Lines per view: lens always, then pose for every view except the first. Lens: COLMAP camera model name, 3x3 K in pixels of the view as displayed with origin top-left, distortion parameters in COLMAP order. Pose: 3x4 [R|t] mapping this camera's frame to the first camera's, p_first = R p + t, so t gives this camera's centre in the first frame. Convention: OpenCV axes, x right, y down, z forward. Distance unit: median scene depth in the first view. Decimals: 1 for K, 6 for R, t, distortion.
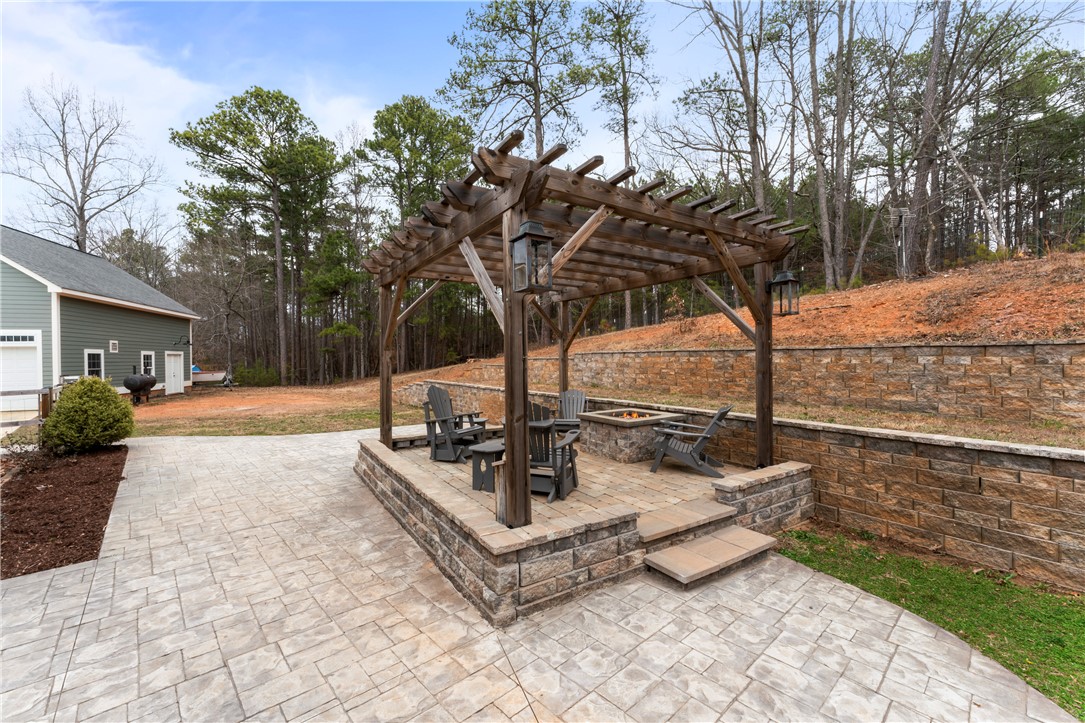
lens RADIAL K [[450.2, 0, 542.5], [0, 450.2, 361.5], [0, 0, 1]] dist [0.000651, 0.000093]
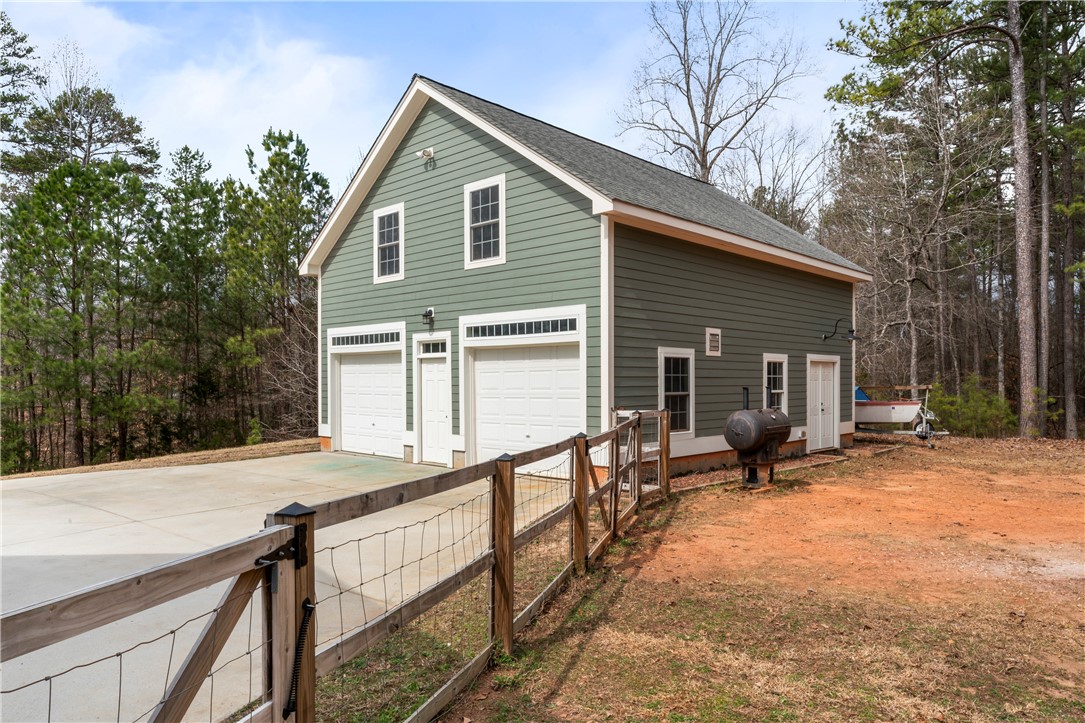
lens RADIAL K [[746.3, 0, 543.0], [0, 746.3, 382.2], [0, 0, 1]] dist [0.002509, 0.000259]
pose [[0.516358, 0.008869, -0.856327, -0.286793], [-0.008200, 0.999952, 0.005412, 0.002109], [0.856334, 0.004228, 0.516406, 0.333456]]
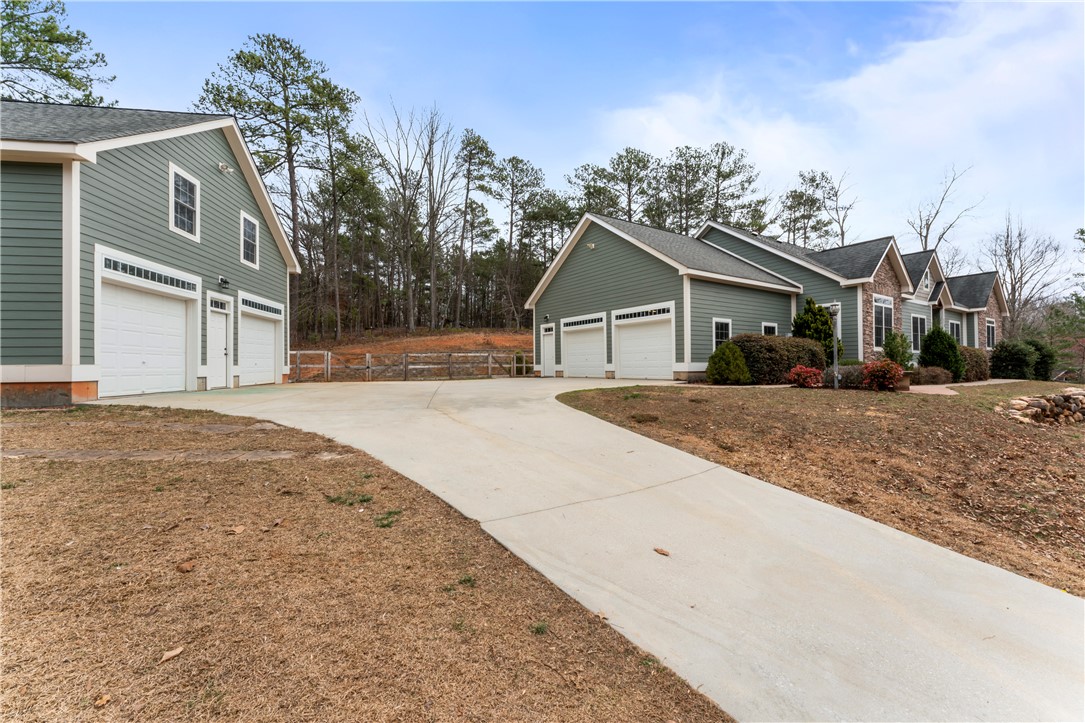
lens RADIAL K [[434.0, 0, 542.5], [0, 434.0, 361.5], [0, 0, 1]] dist [0.000952, 0.000069]
pose [[0.096131, 0.016508, 0.995232, -1.208569], [0.014094, 0.999740, -0.017944, 0.051249], [-0.995269, 0.015752, 0.095873, 0.175584]]
